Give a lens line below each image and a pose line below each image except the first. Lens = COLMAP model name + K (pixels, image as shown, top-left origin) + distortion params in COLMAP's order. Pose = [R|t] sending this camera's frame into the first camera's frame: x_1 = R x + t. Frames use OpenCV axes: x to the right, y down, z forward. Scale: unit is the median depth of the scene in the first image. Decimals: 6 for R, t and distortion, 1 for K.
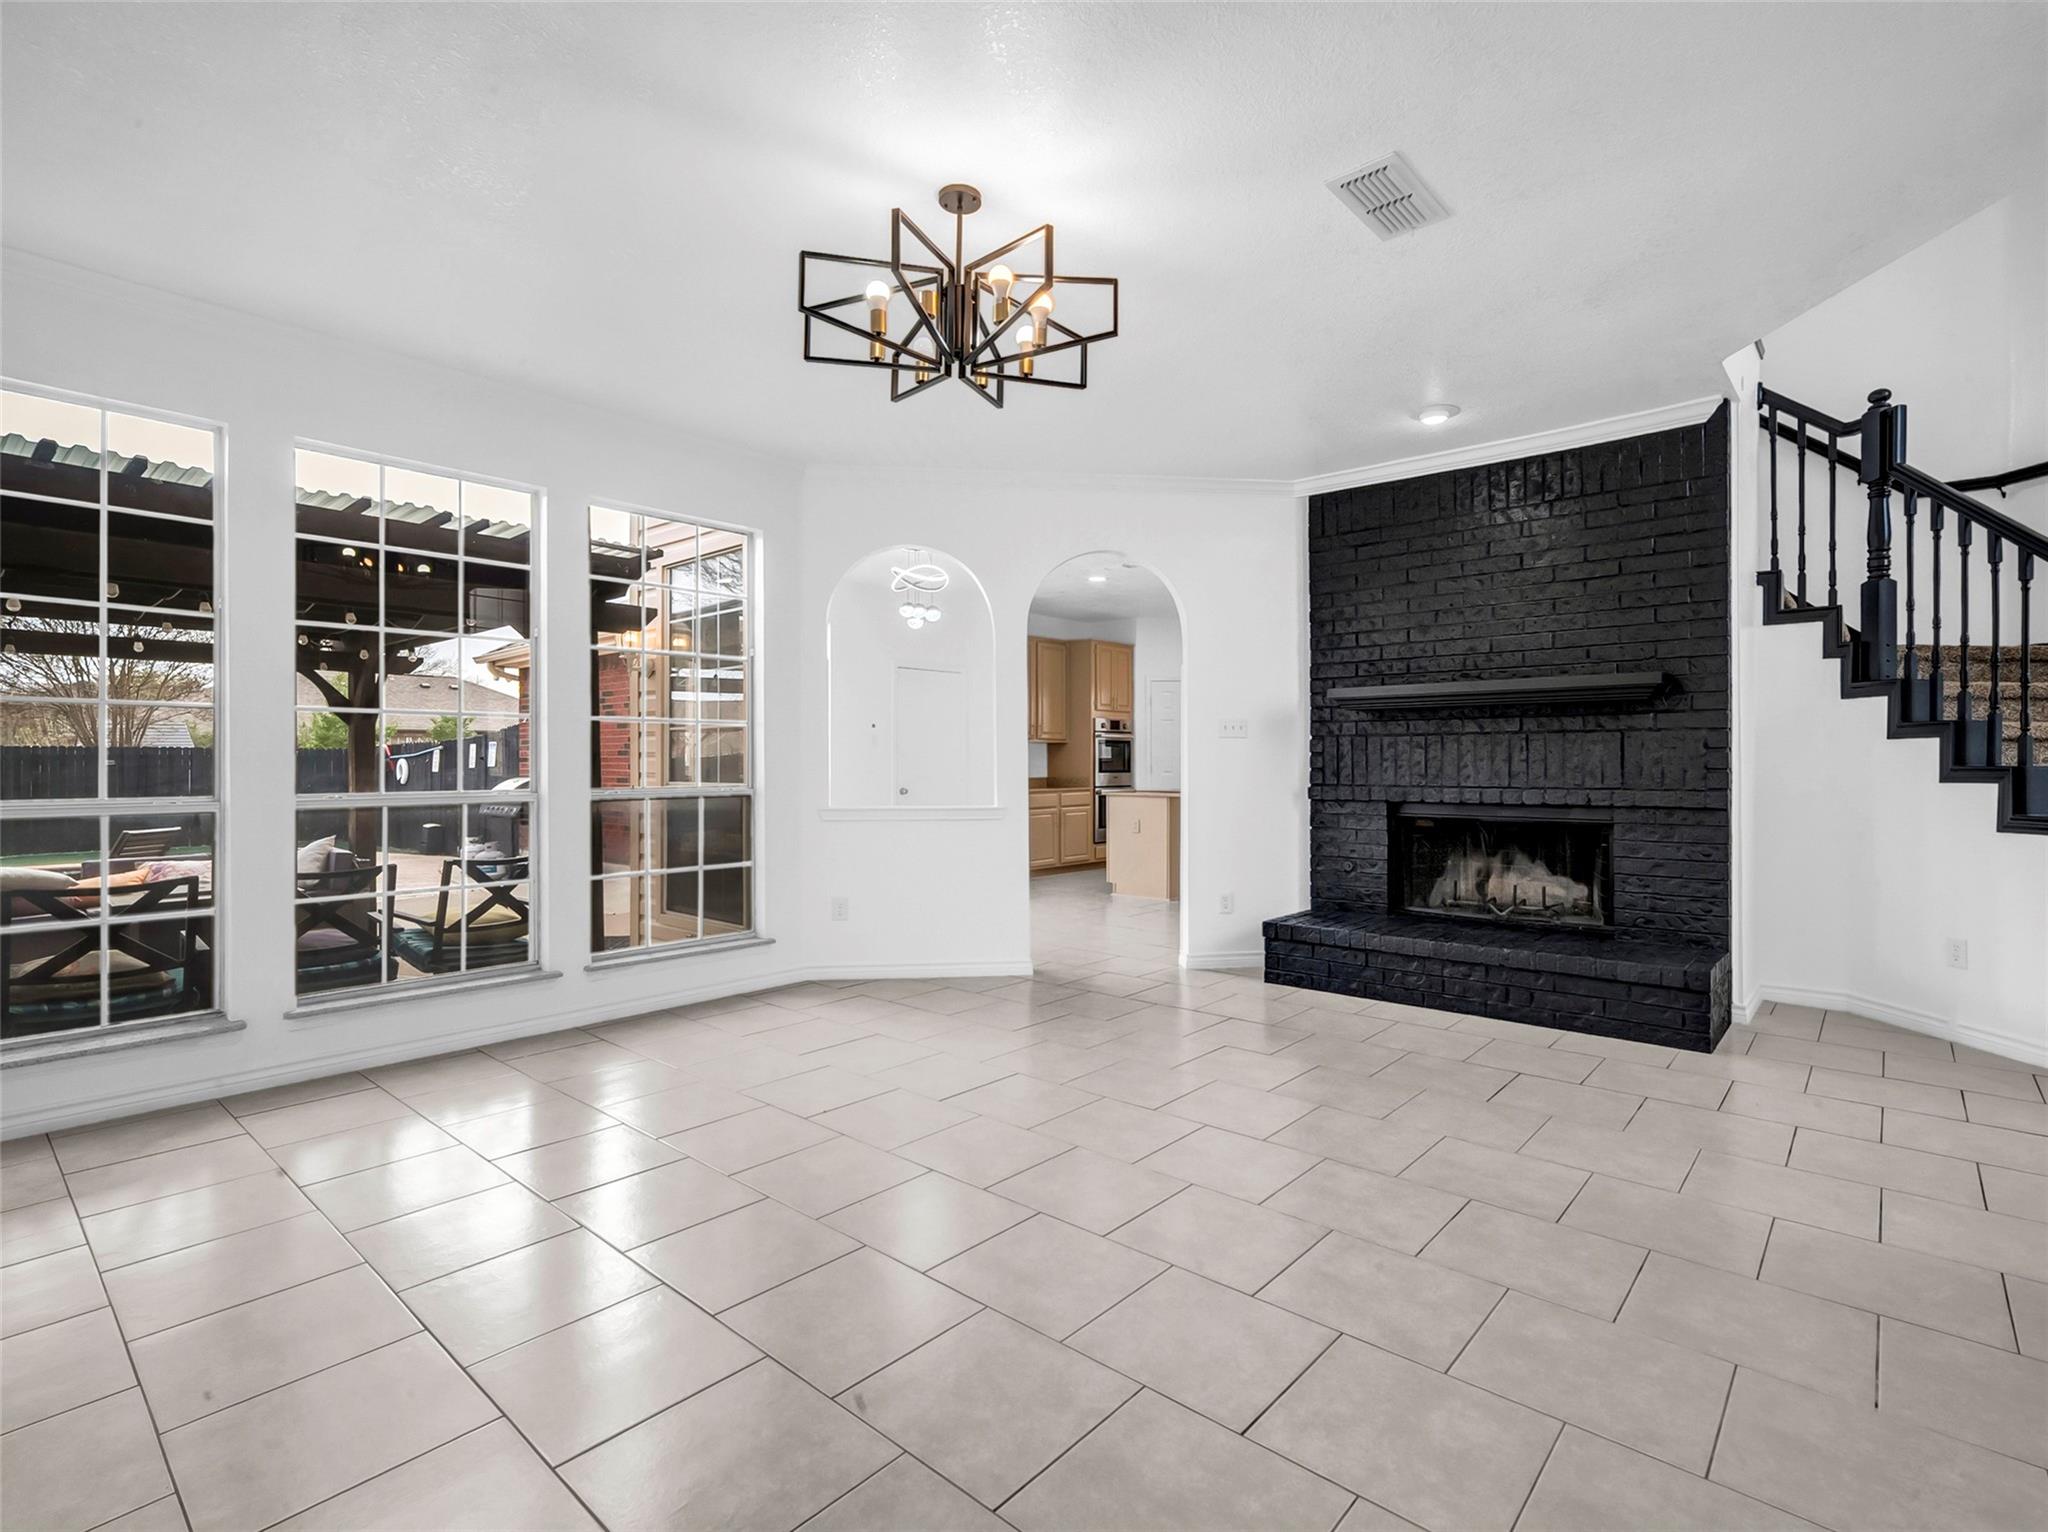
lens RADIAL K [[984.9, 0, 1025.5], [0, 984.9, 763.4], [0, 0, 1]] dist [-0.003453, 0.002688]
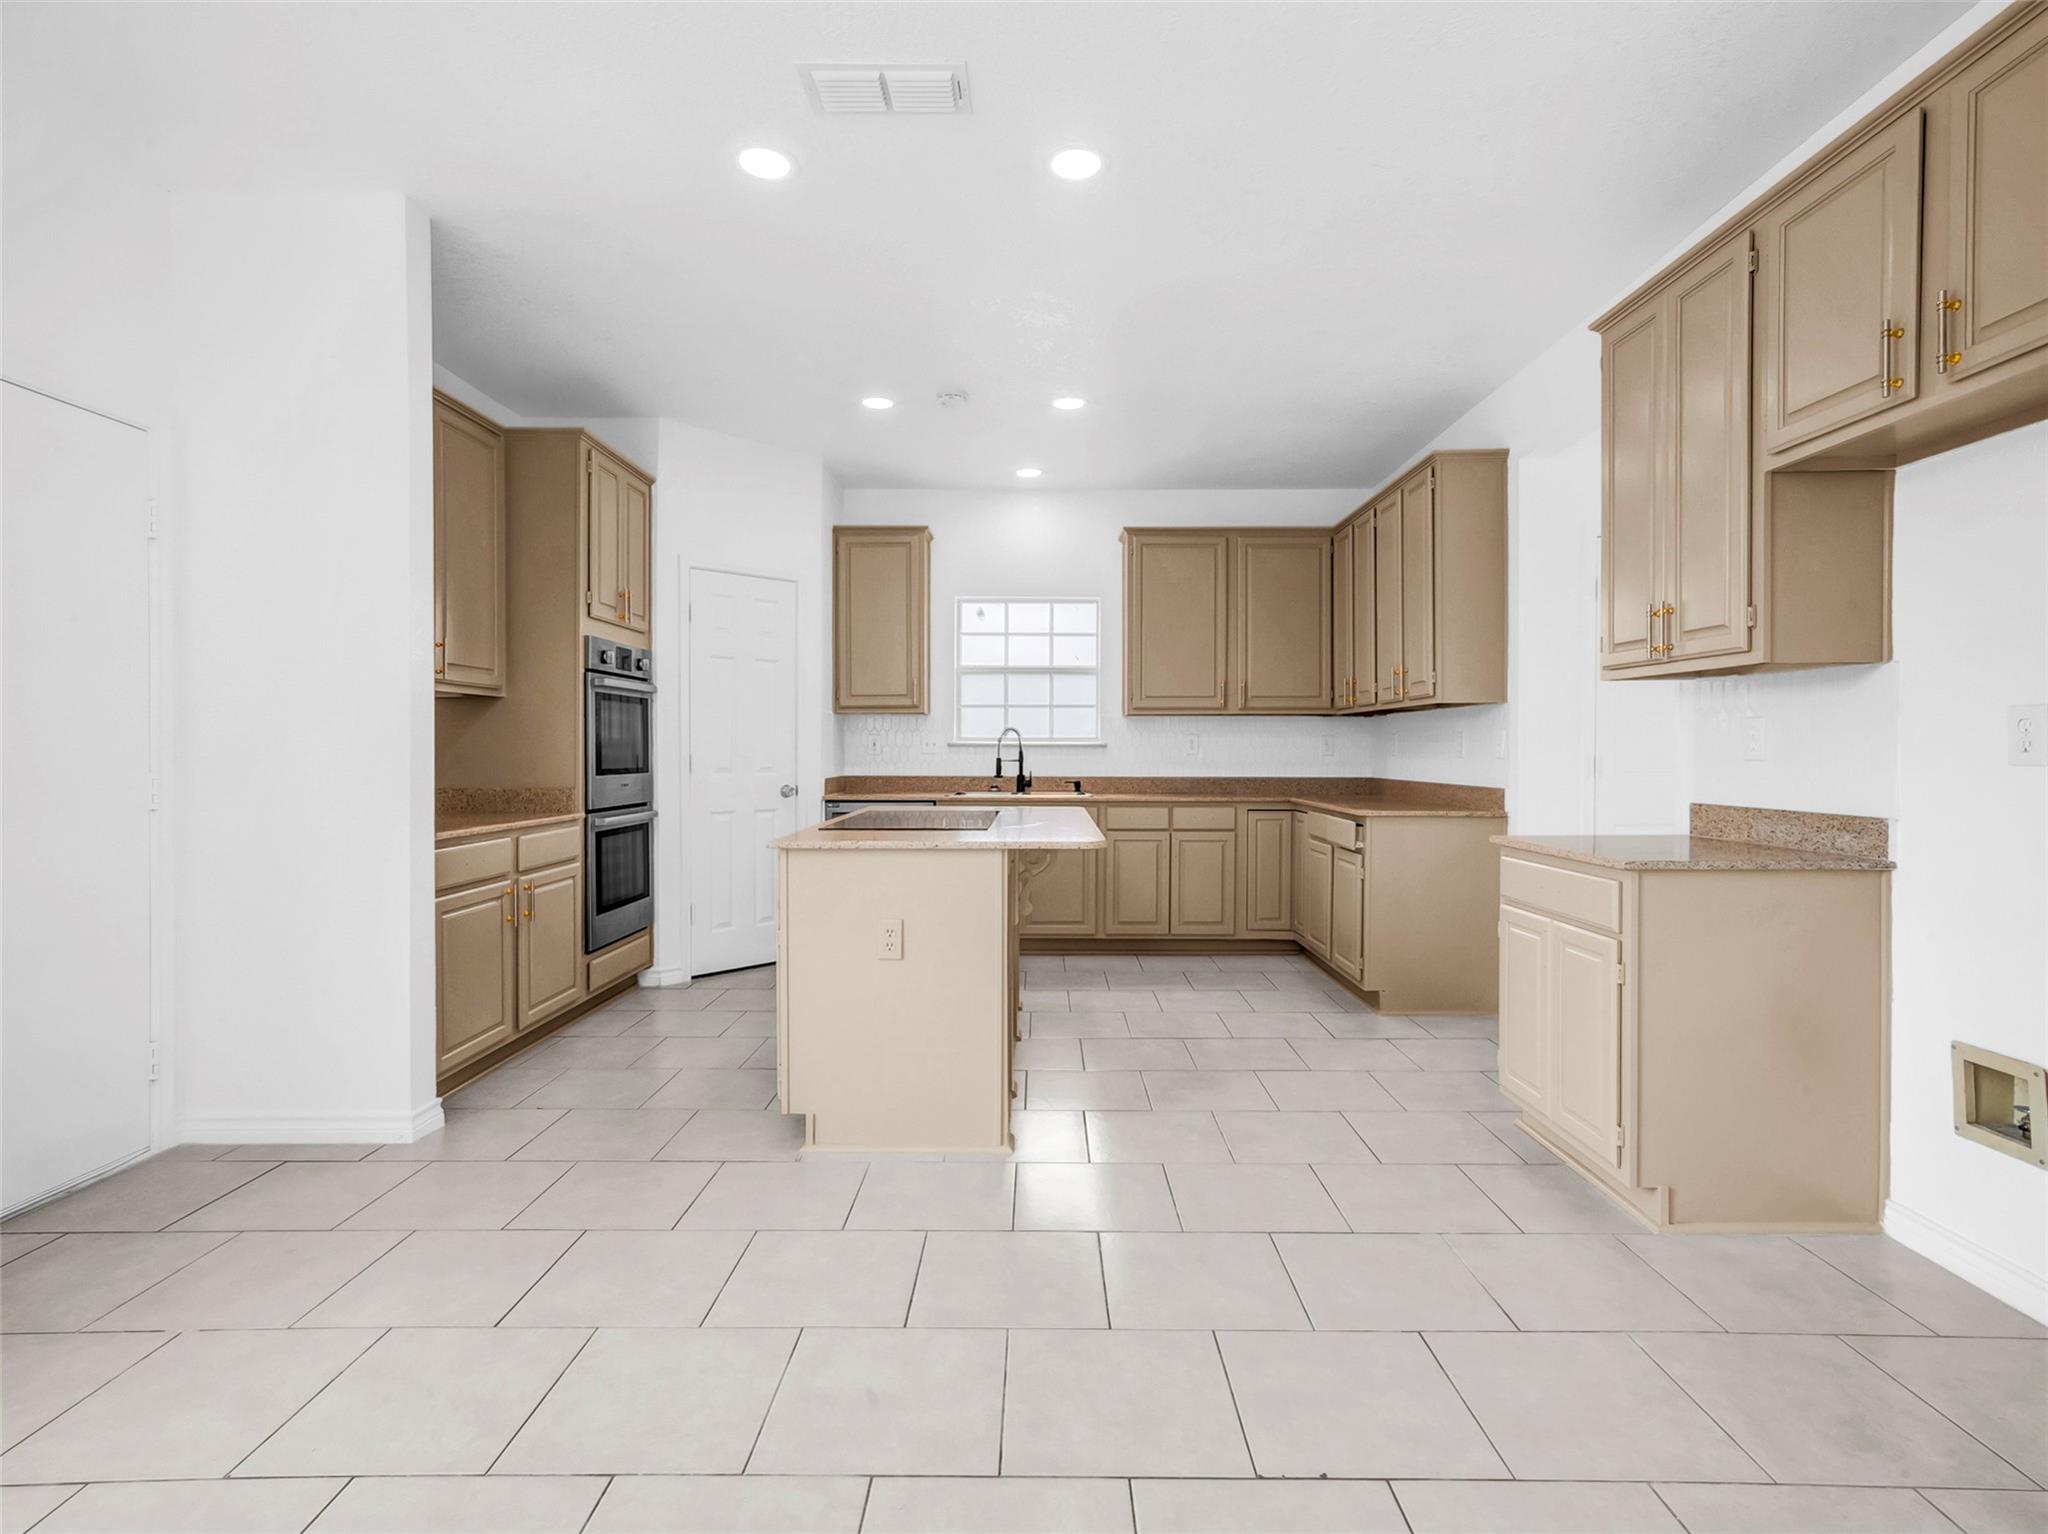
lens RADIAL K [[984.9, 0, 1023.7], [0, 984.9, 760.5], [0, 0, 1]] dist [-0.003453, 0.002688]
pose [[0.750757, -0.006725, 0.660544, -0.058798], [0.001434, 0.999962, 0.008551, 0.000651], [-0.660577, -0.005472, 0.750739, 0.593028]]
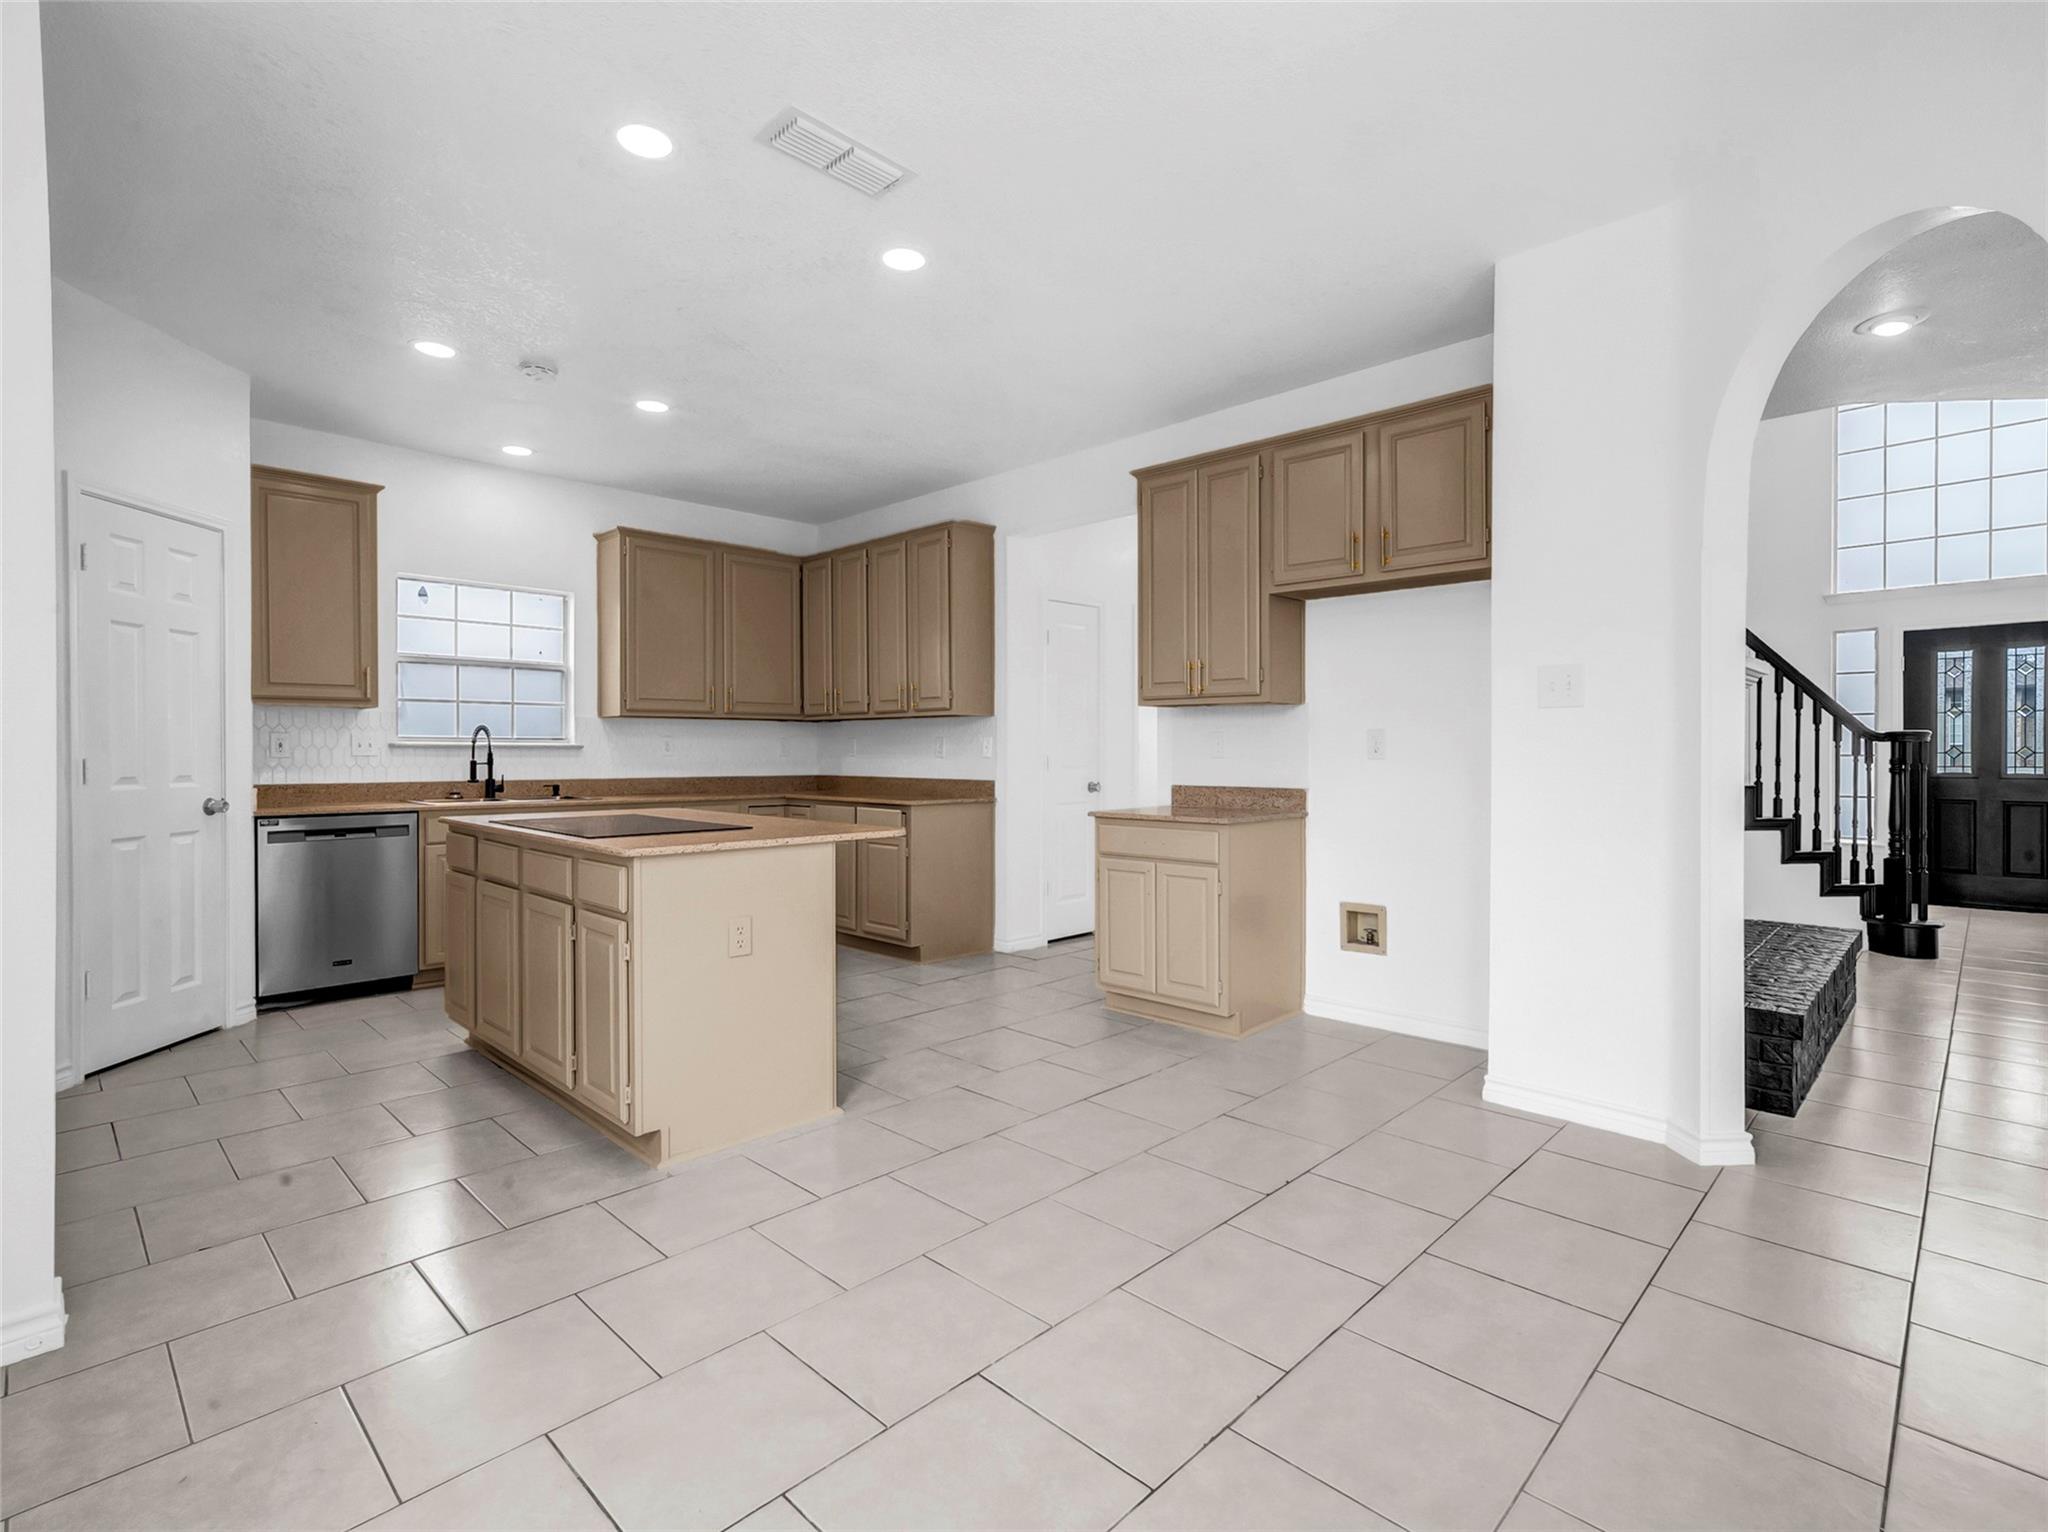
lens RADIAL K [[984.9, 0, 984.7], [0, 984.9, 756.3], [0, 0, 1]] dist [-0.003453, 0.002688]
pose [[0.069948, -0.006049, 0.997532, -0.177889], [0.003271, 0.999978, 0.005834, -0.000415], [-0.997545, 0.002854, 0.069966, 0.727938]]
